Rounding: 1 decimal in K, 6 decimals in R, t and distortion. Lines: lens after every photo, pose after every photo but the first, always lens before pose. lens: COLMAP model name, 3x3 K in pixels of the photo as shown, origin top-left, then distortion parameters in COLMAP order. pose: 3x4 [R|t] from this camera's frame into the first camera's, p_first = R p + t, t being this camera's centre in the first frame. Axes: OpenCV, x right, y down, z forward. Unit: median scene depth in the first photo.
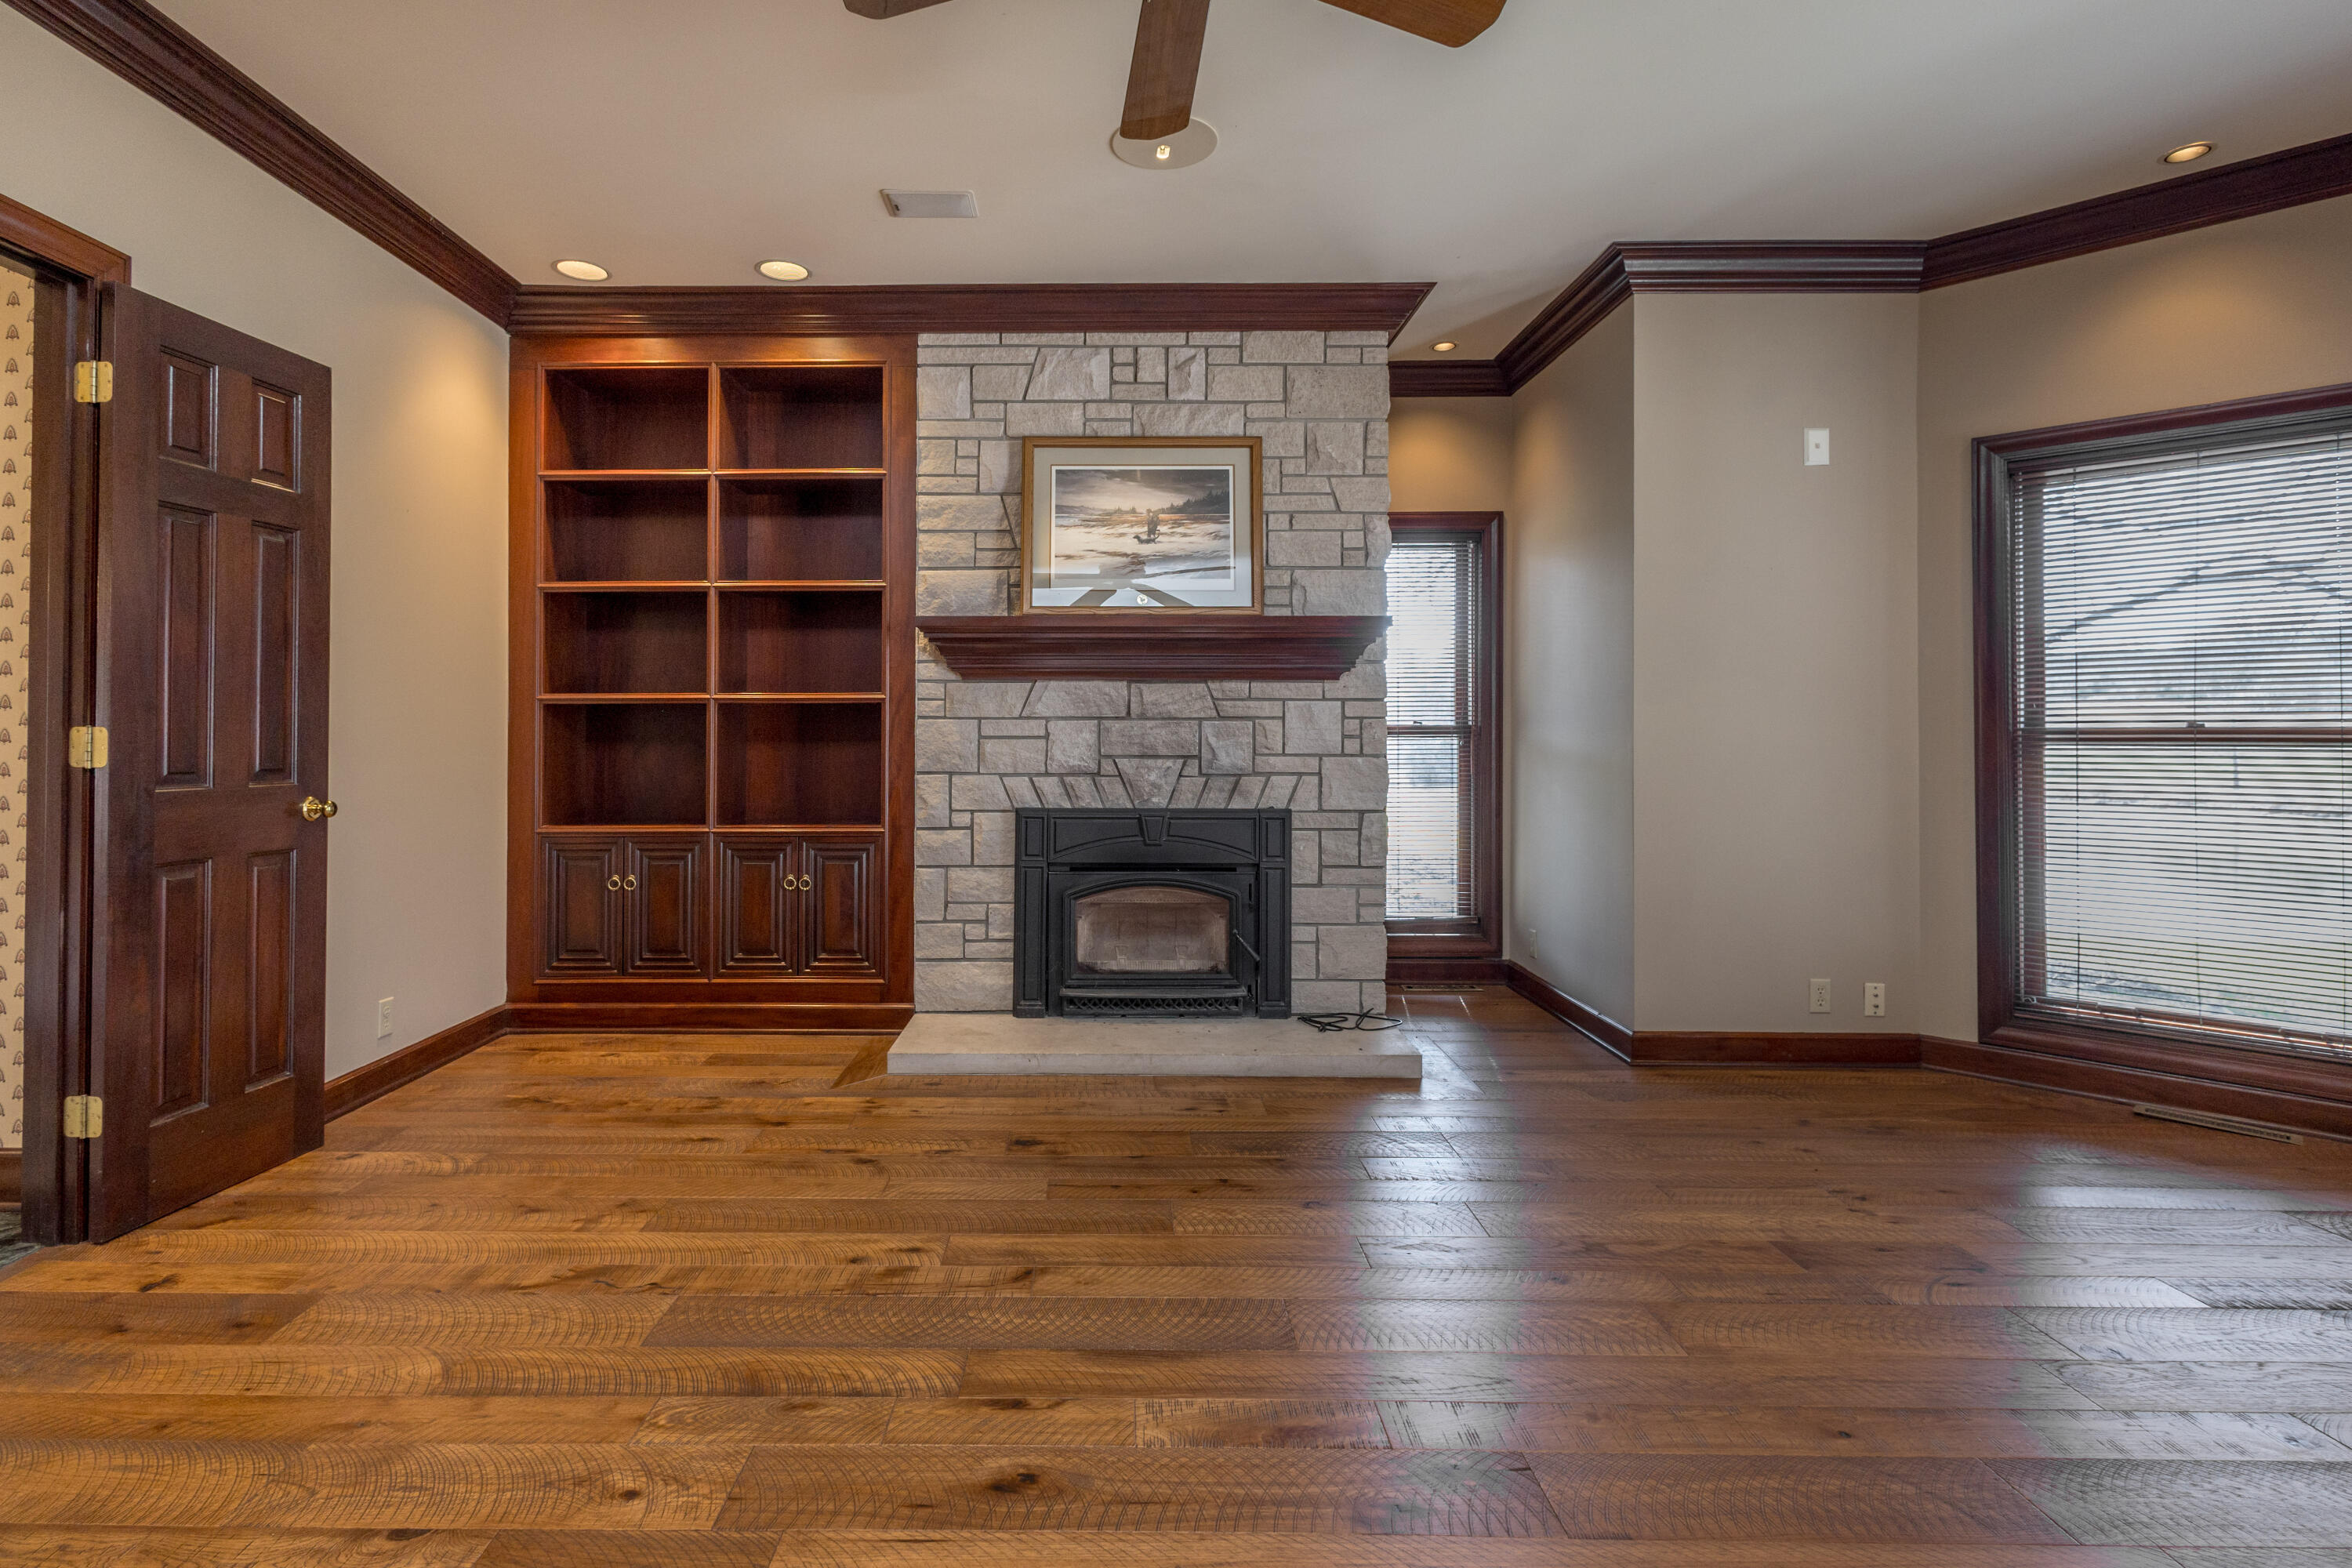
lens RADIAL K [[1106.6, 0, 1148.5], [0, 1106.6, 770.4], [0, 0, 1]] dist [0.000540, -0.000162]
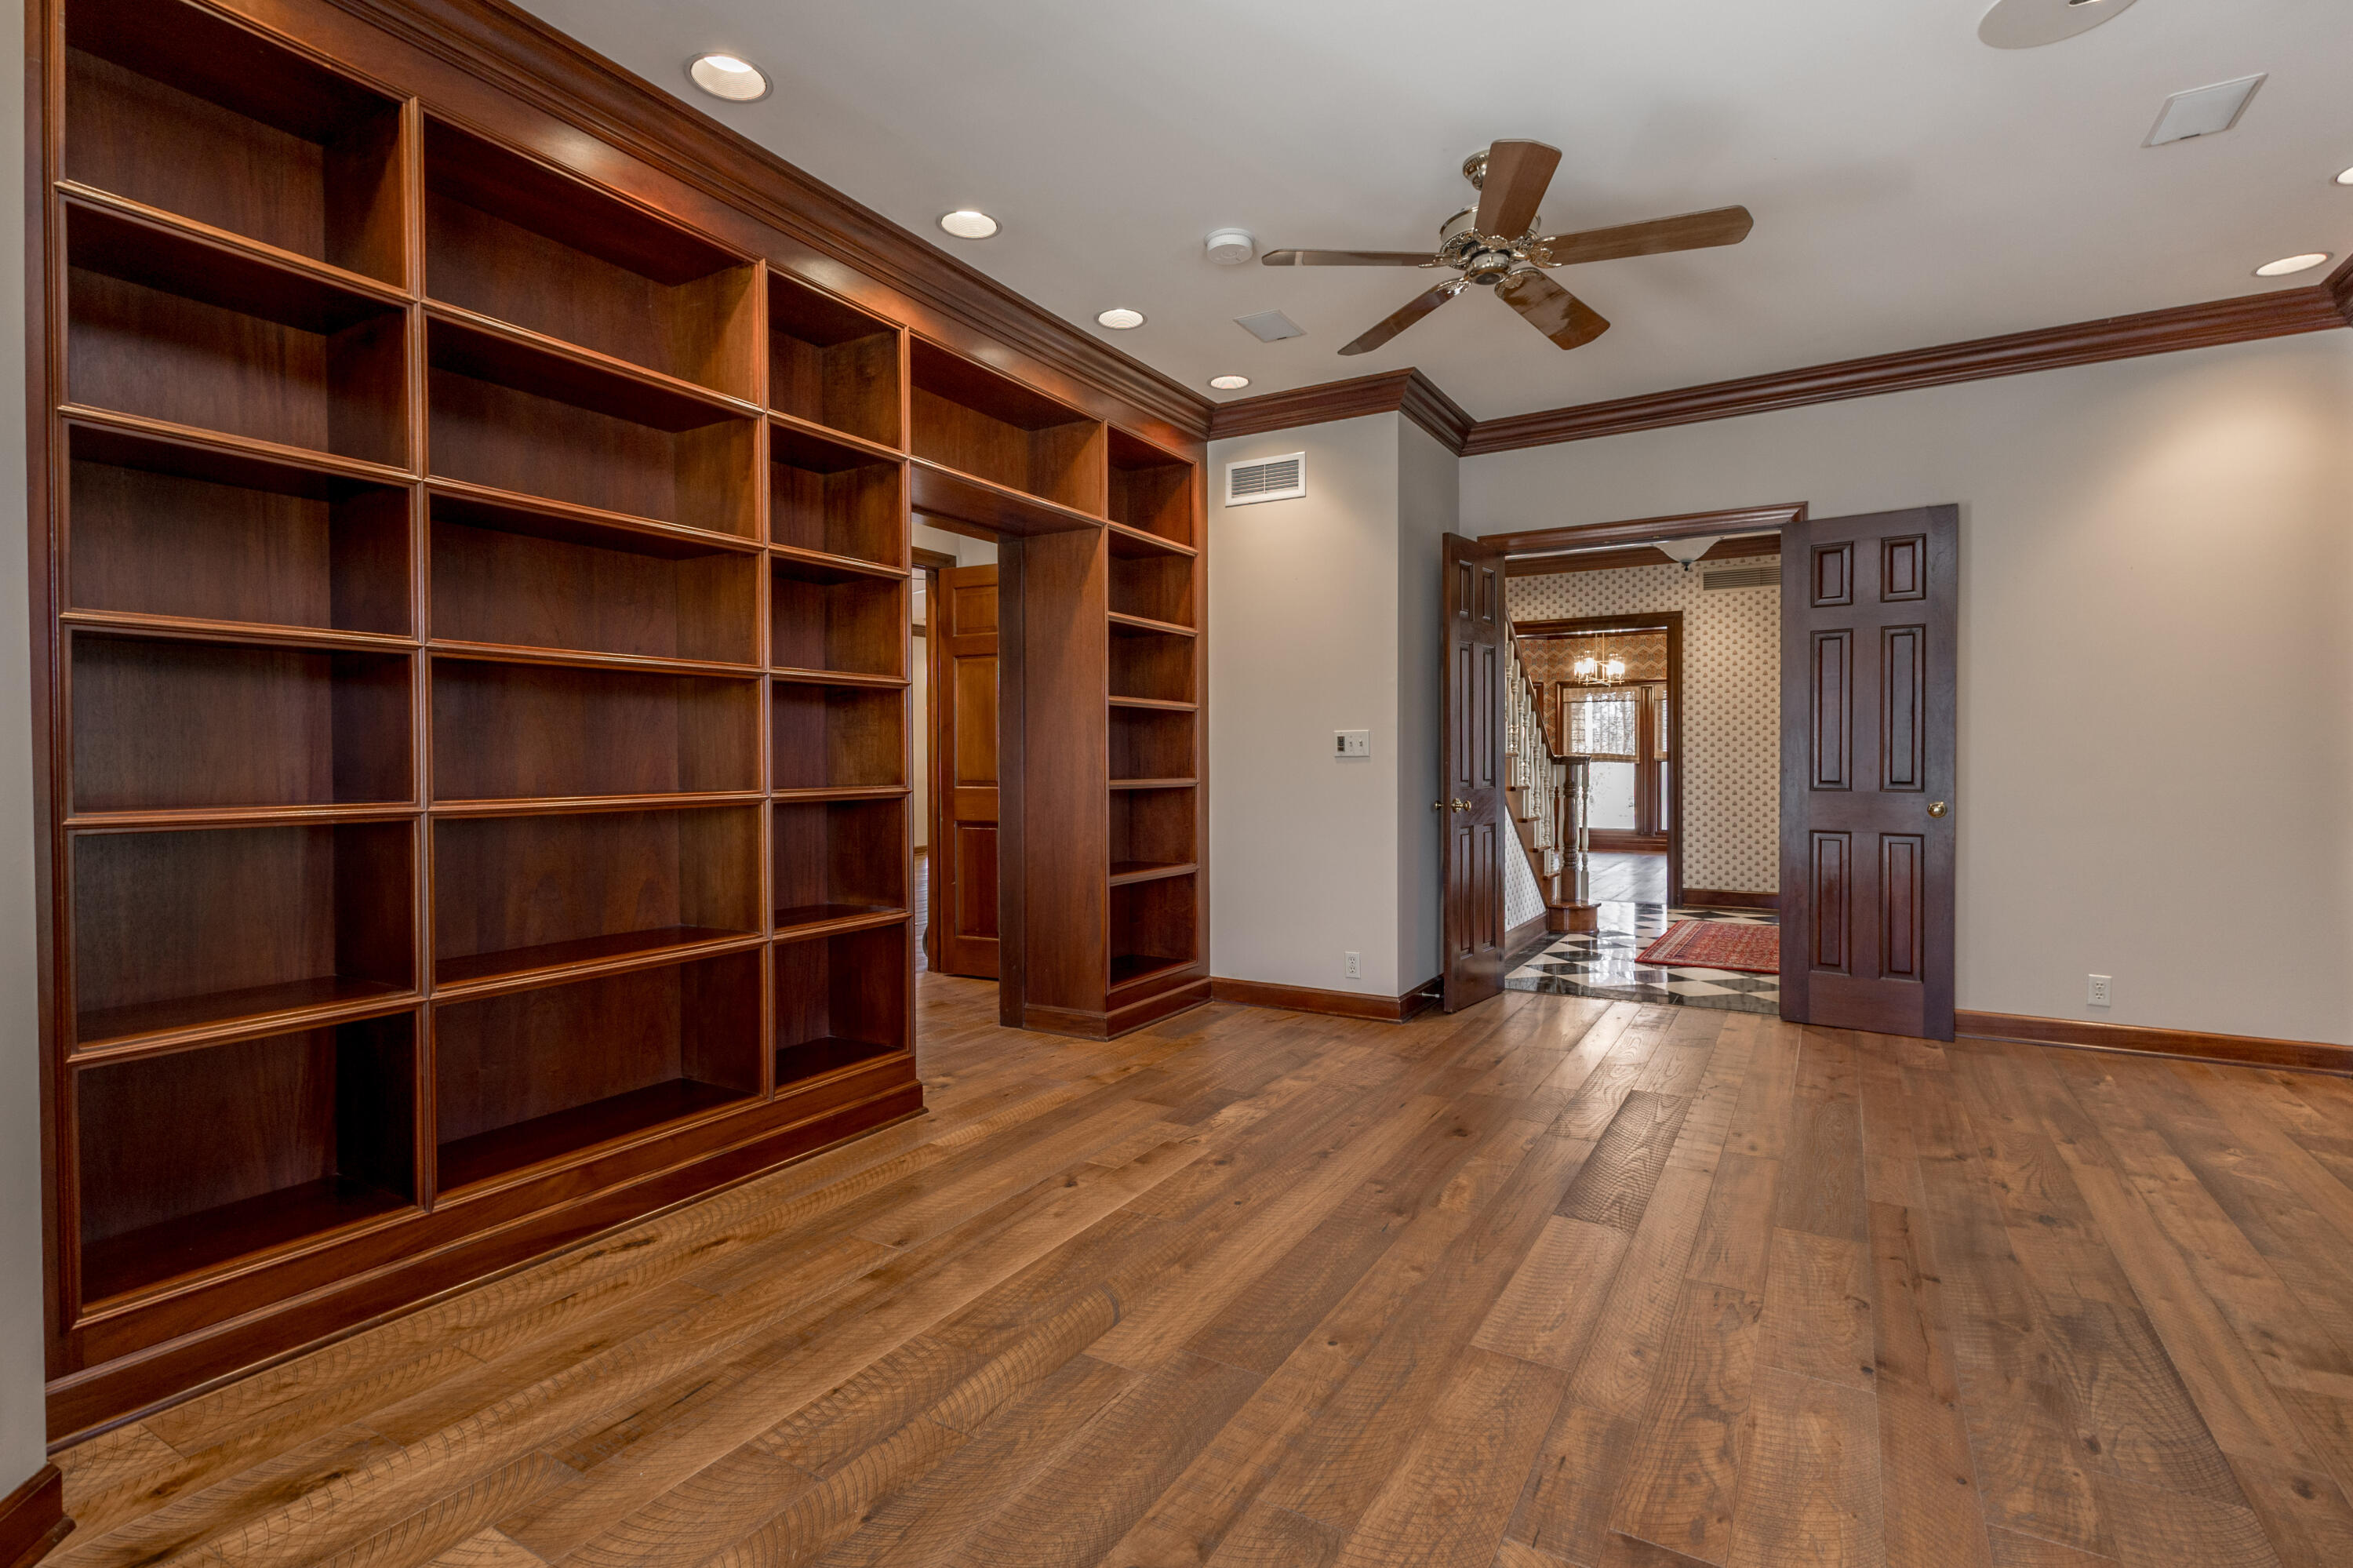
lens RADIAL K [[1107.1, 0, 1149.0], [0, 1107.1, 770.4], [0, 0, 1]] dist [0.000540, -0.000162]
pose [[-0.518482, 0.012664, -0.854995, 1.051386], [-0.024544, 0.999258, 0.029685, -0.032713], [0.854736, 0.036376, -0.517787, 0.858817]]
